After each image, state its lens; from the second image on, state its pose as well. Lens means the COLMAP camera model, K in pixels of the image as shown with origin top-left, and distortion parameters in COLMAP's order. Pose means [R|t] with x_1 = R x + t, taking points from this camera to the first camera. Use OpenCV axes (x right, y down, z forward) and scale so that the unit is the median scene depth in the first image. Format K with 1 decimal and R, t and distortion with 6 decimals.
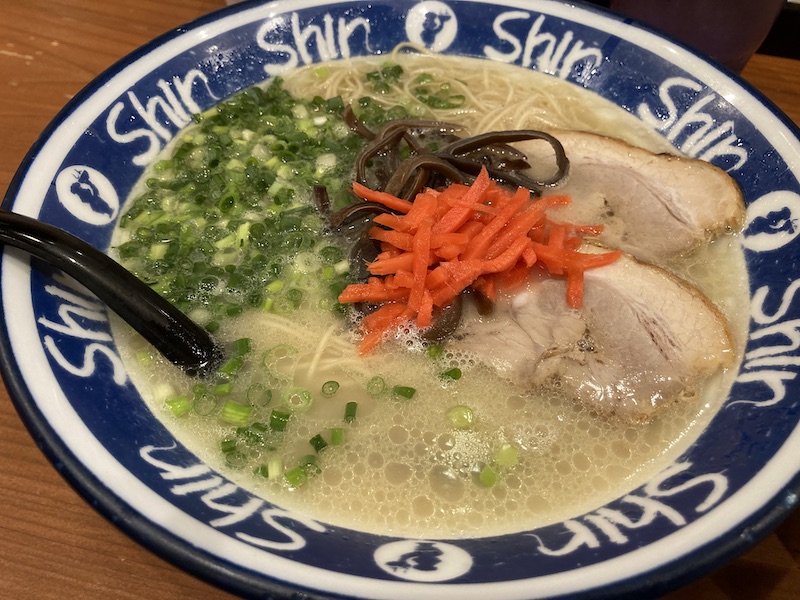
lens RADIAL K [[667.5, 0, 397.3], [0, 667.5, 284.4], [0, 0, 1]] dist [-0.005183, -0.006437]
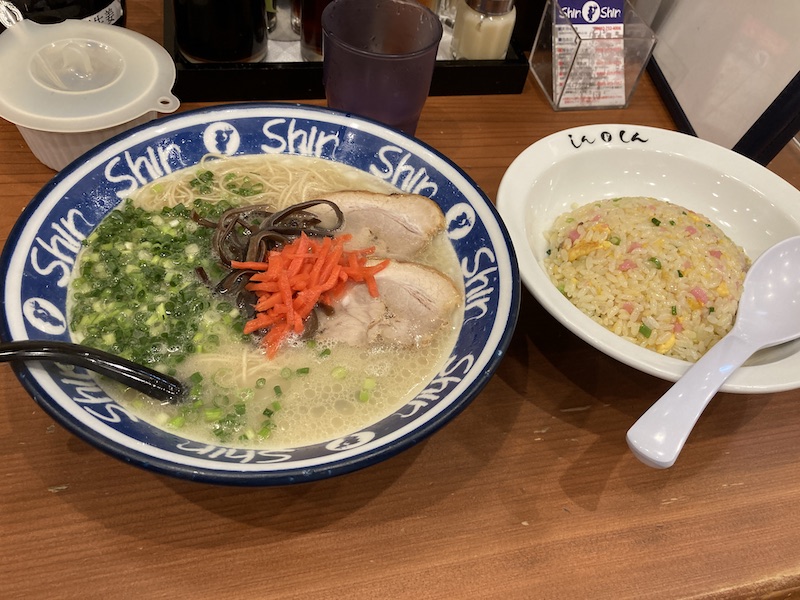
lens RADIAL K [[667.5, 0, 397.3], [0, 667.5, 284.4], [0, 0, 1]] dist [-0.005183, -0.006437]
pose [[0.892433, -0.271844, 0.360089, -0.275335], [0.277266, 0.960057, 0.037612, -0.042415], [-0.355930, 0.066275, 0.932159, -0.593362]]
